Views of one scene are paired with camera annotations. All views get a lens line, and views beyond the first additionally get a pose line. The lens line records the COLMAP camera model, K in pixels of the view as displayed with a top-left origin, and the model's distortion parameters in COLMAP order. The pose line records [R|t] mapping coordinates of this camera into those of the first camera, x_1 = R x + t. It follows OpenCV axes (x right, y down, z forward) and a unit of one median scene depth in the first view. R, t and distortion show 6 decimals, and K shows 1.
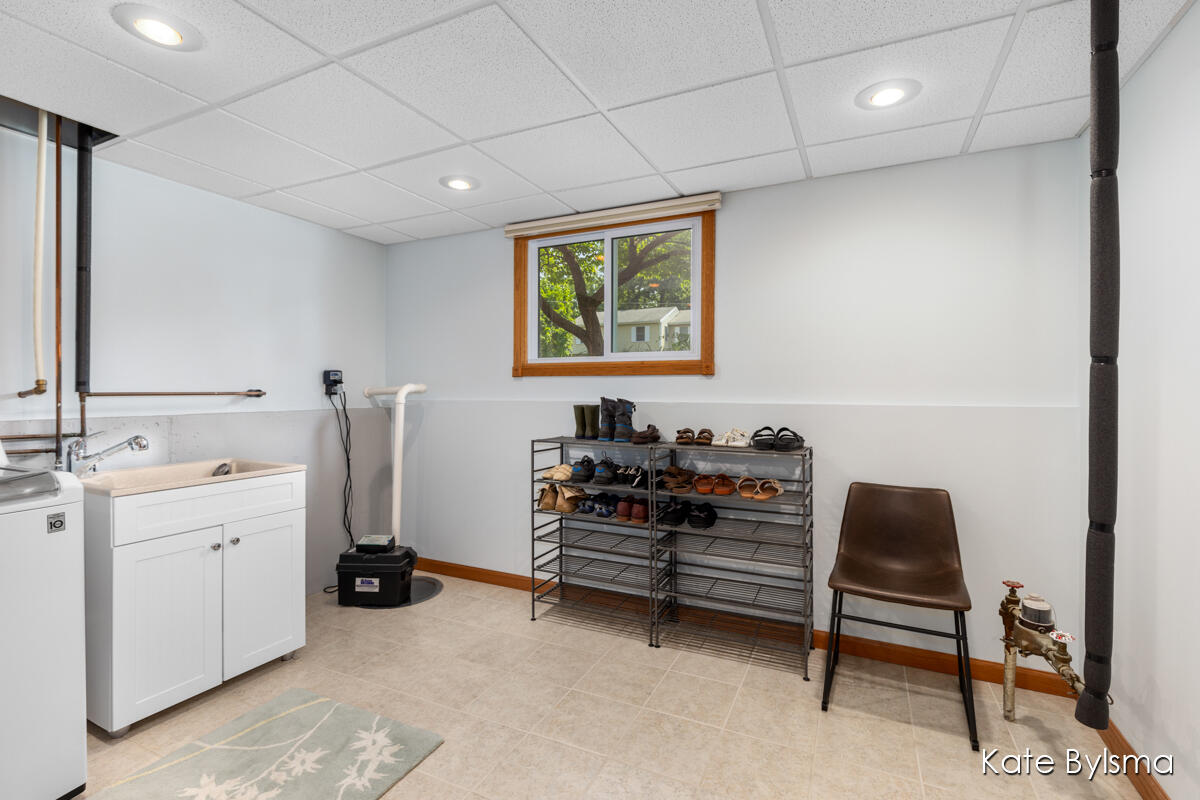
lens RADIAL K [[535.1, 0, 602.8], [0, 535.1, 395.5], [0, 0, 1]] dist [0.003799, 0.000254]
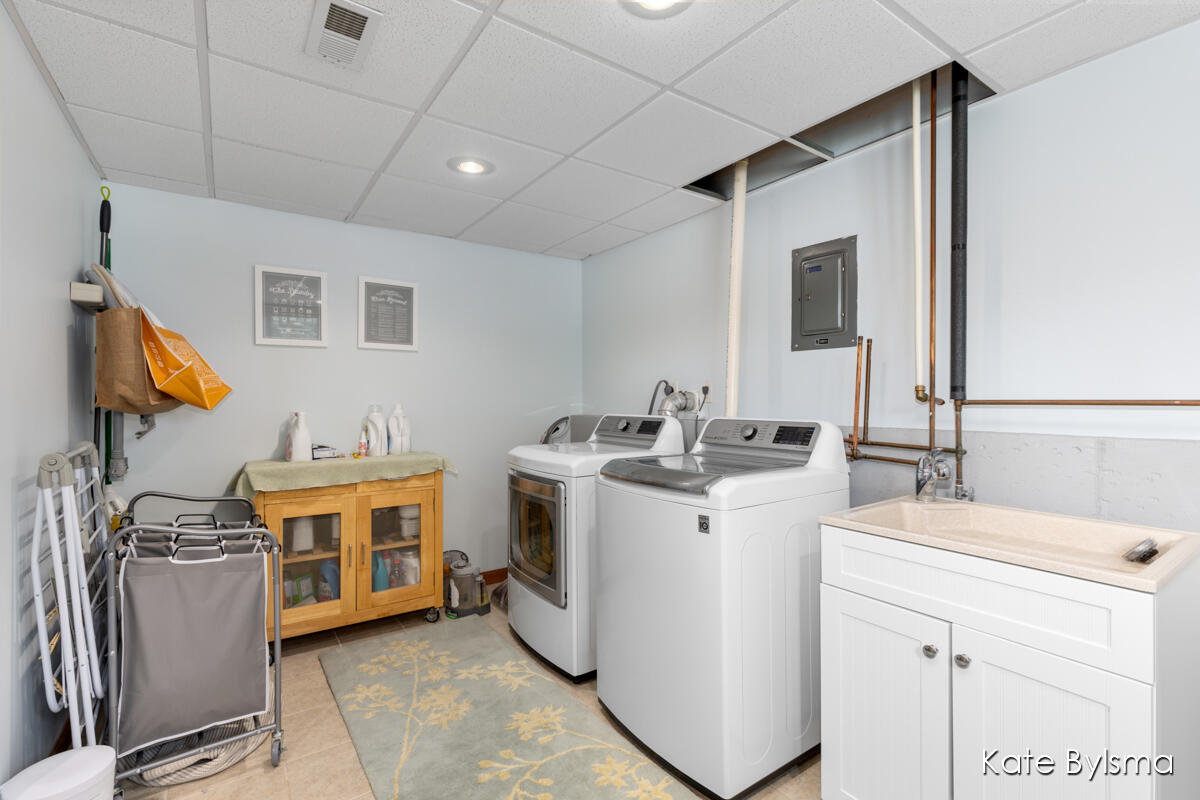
lens RADIAL K [[535.1, 0, 600.6], [0, 535.1, 397.4], [0, 0, 1]] dist [0.003799, 0.000254]
pose [[-0.486518, 0.008170, -0.873633, 0.004486], [-0.000186, 0.999955, 0.009456, -0.016726], [0.873671, 0.004763, -0.486494, 0.924762]]
